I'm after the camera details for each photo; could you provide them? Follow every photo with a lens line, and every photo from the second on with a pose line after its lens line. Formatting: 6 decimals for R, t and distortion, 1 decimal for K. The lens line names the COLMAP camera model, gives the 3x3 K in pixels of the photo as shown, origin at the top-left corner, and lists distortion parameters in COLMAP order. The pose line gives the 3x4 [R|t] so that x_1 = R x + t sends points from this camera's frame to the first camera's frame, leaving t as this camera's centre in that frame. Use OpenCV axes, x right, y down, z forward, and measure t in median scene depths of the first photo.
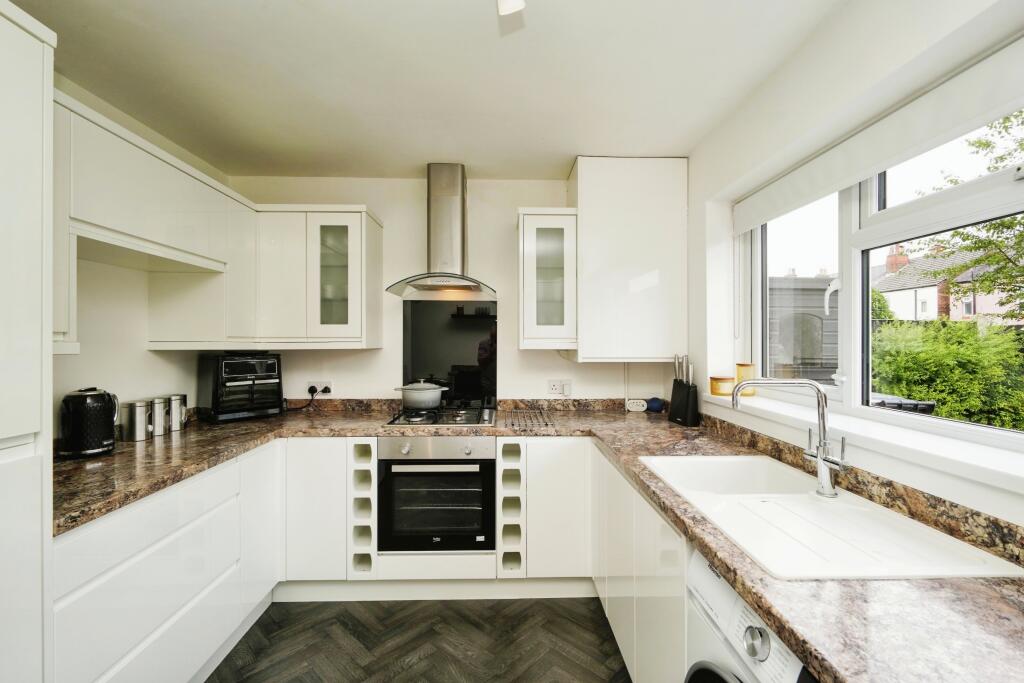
lens RADIAL K [[447.5, 0, 508.8], [0, 447.5, 337.2], [0, 0, 1]] dist [0.002325, -0.000696]
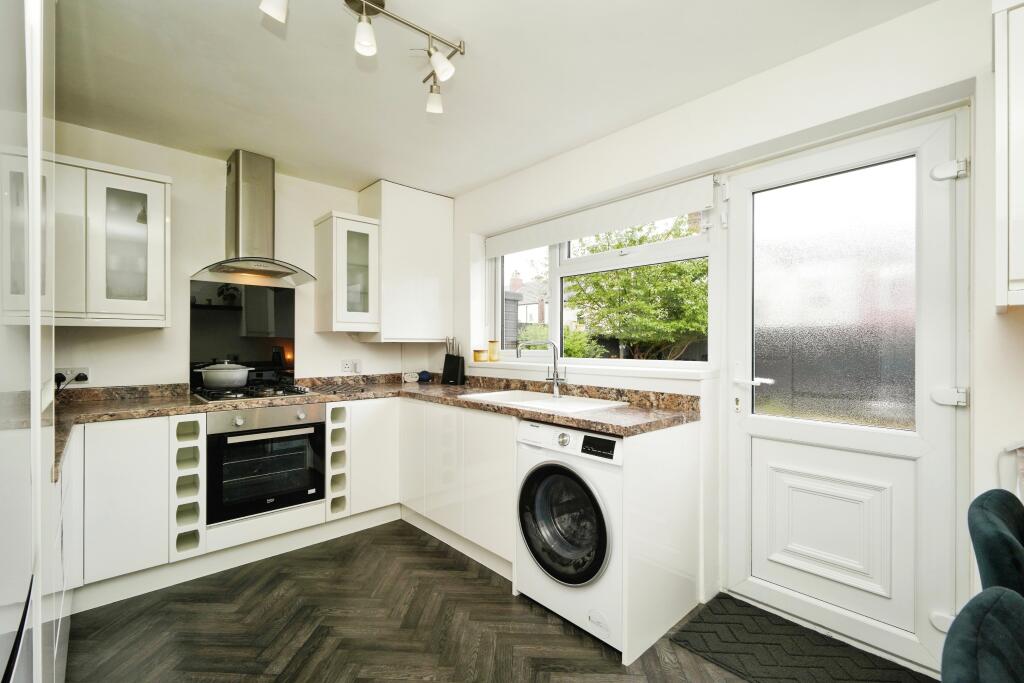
lens RADIAL K [[451.6, 0, 512.0], [0, 451.6, 341.5], [0, 0, 1]] dist [-0.001070, -0.000269]
pose [[0.750040, 0.004013, 0.661381, -0.447372], [-0.004526, 0.999989, -0.000935, 0.058694], [-0.661377, -0.002292, 0.750050, -0.220827]]
